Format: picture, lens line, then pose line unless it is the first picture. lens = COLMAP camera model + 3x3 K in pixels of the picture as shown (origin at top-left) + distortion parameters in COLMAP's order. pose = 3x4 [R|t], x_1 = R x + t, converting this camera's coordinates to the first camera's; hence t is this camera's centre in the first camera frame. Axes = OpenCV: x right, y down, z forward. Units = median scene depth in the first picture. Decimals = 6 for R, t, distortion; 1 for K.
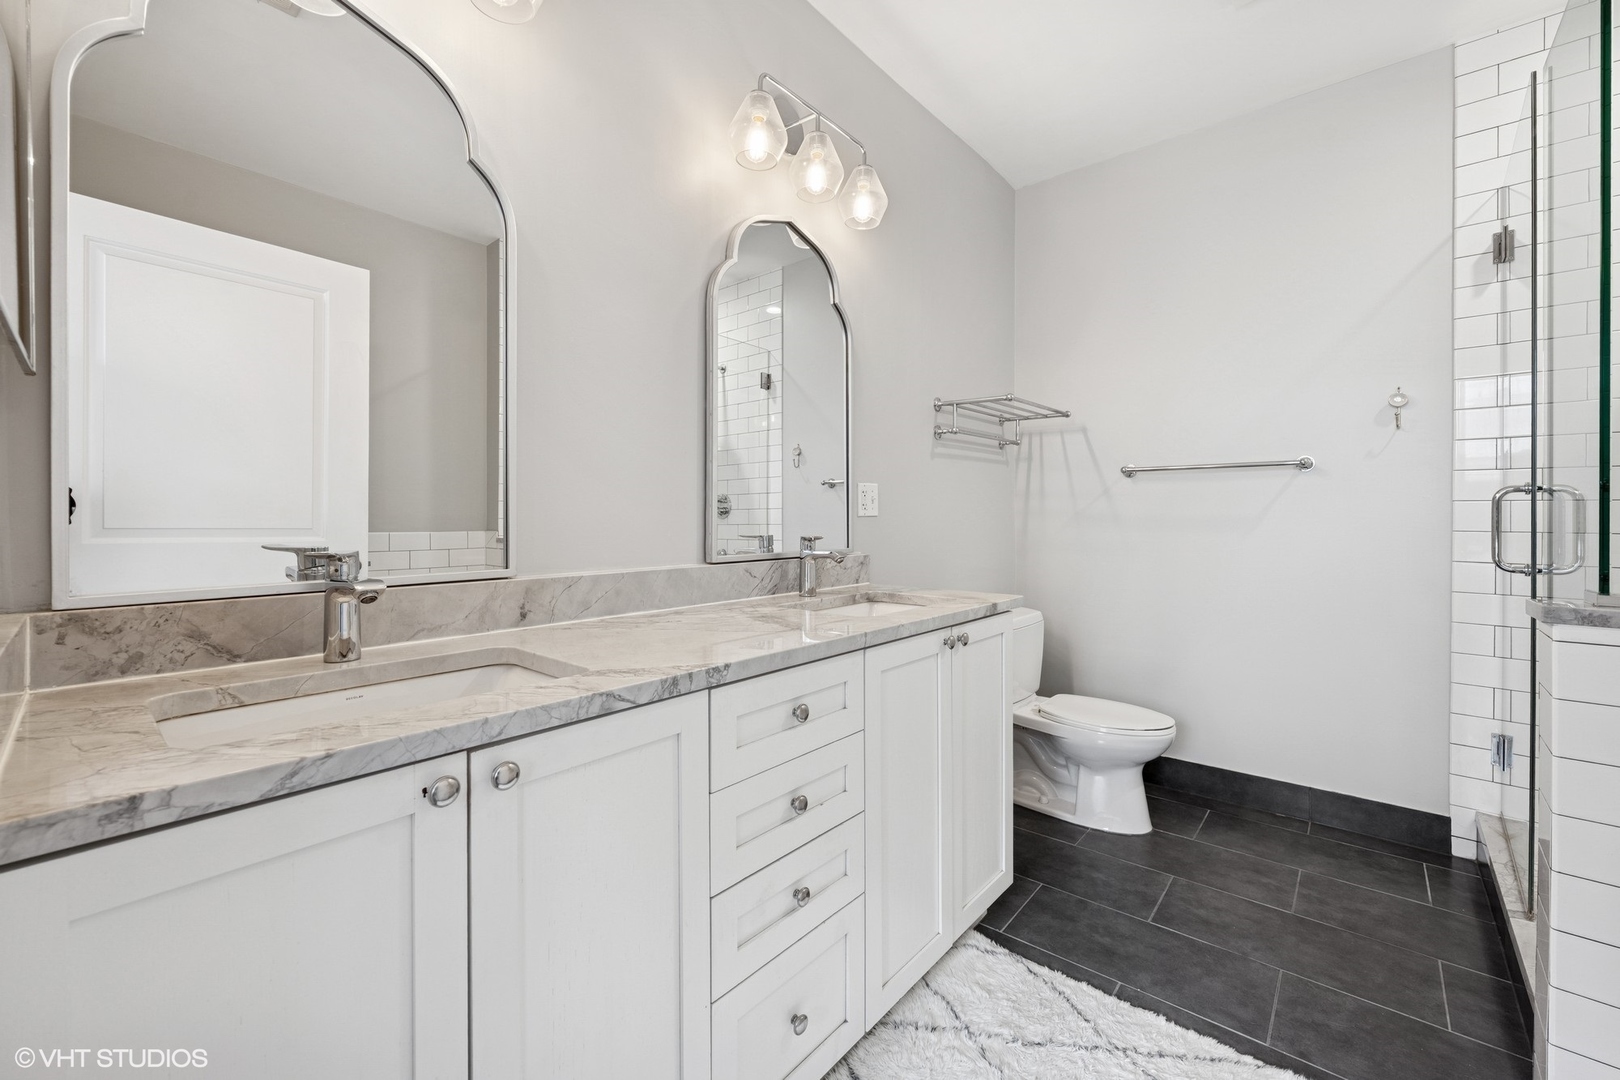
lens RADIAL K [[650.7, 0, 809.9], [0, 650.7, 525.0], [0, 0, 1]] dist [-0.000997, -0.000311]
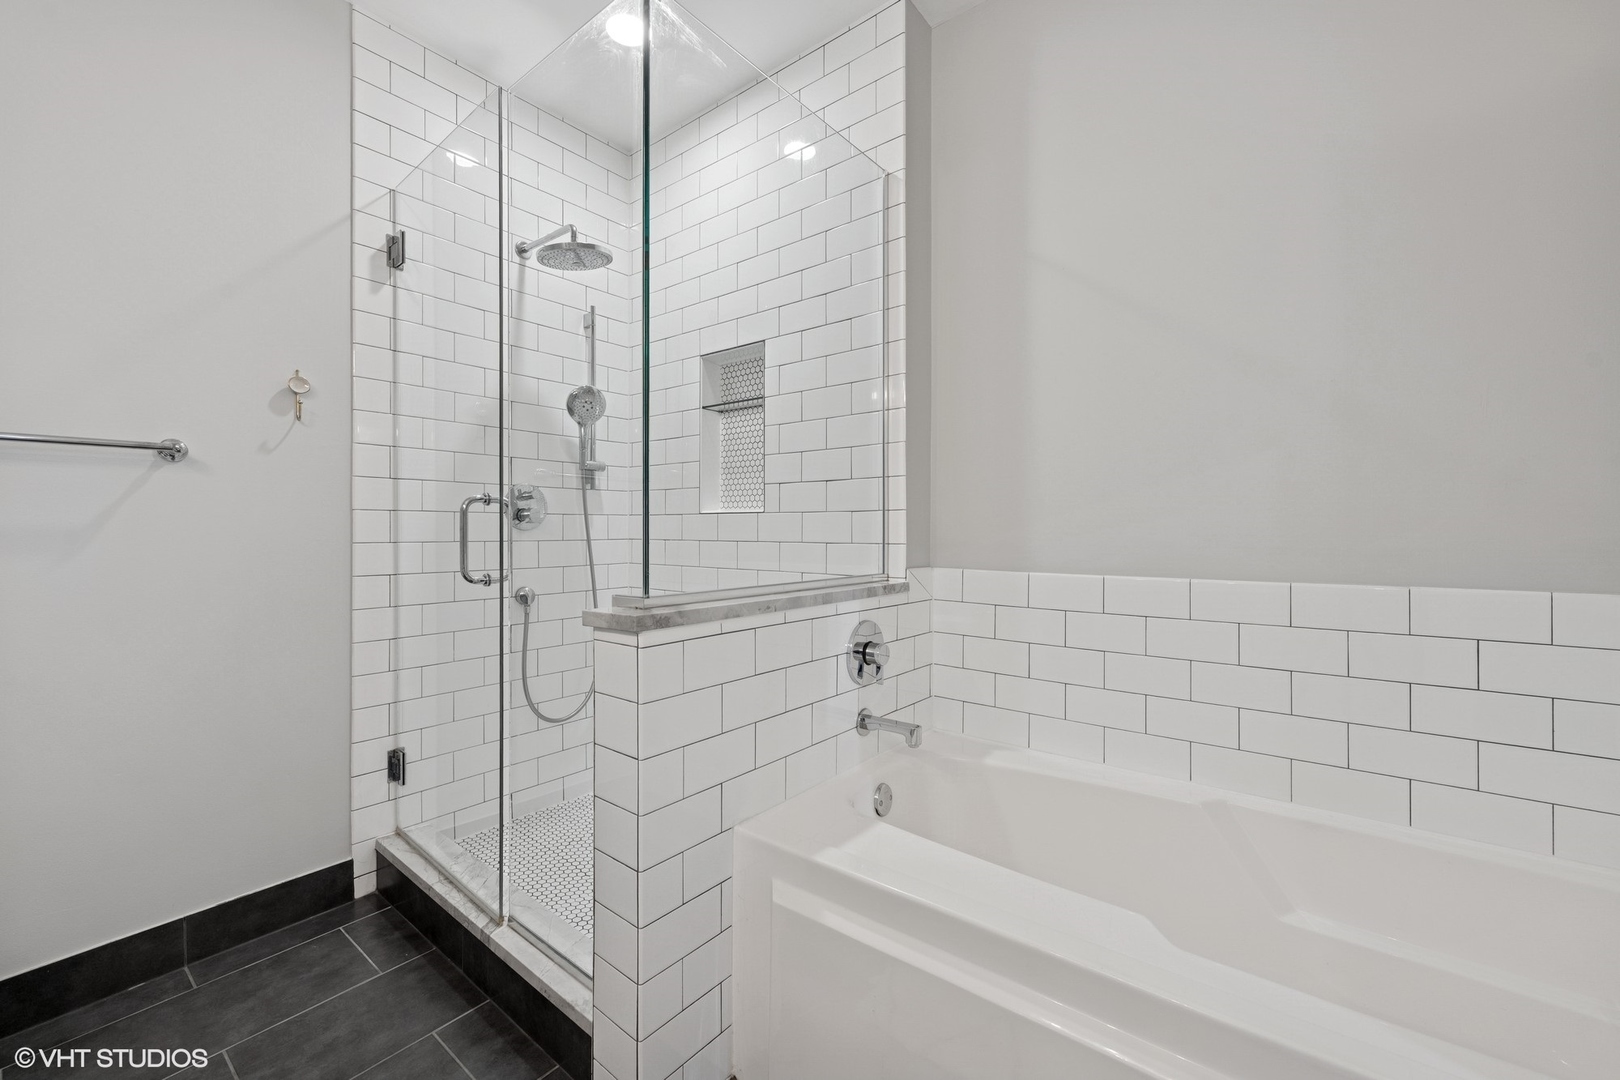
lens RADIAL K [[650.7, 0, 809.9], [0, 650.7, 525.0], [0, 0, 1]] dist [-0.000997, -0.000311]
pose [[-0.046523, -0.002291, 0.998915, 0.054077], [0.010871, 0.999937, 0.002800, -0.011172], [-0.998858, 0.010990, -0.046495, 0.415552]]
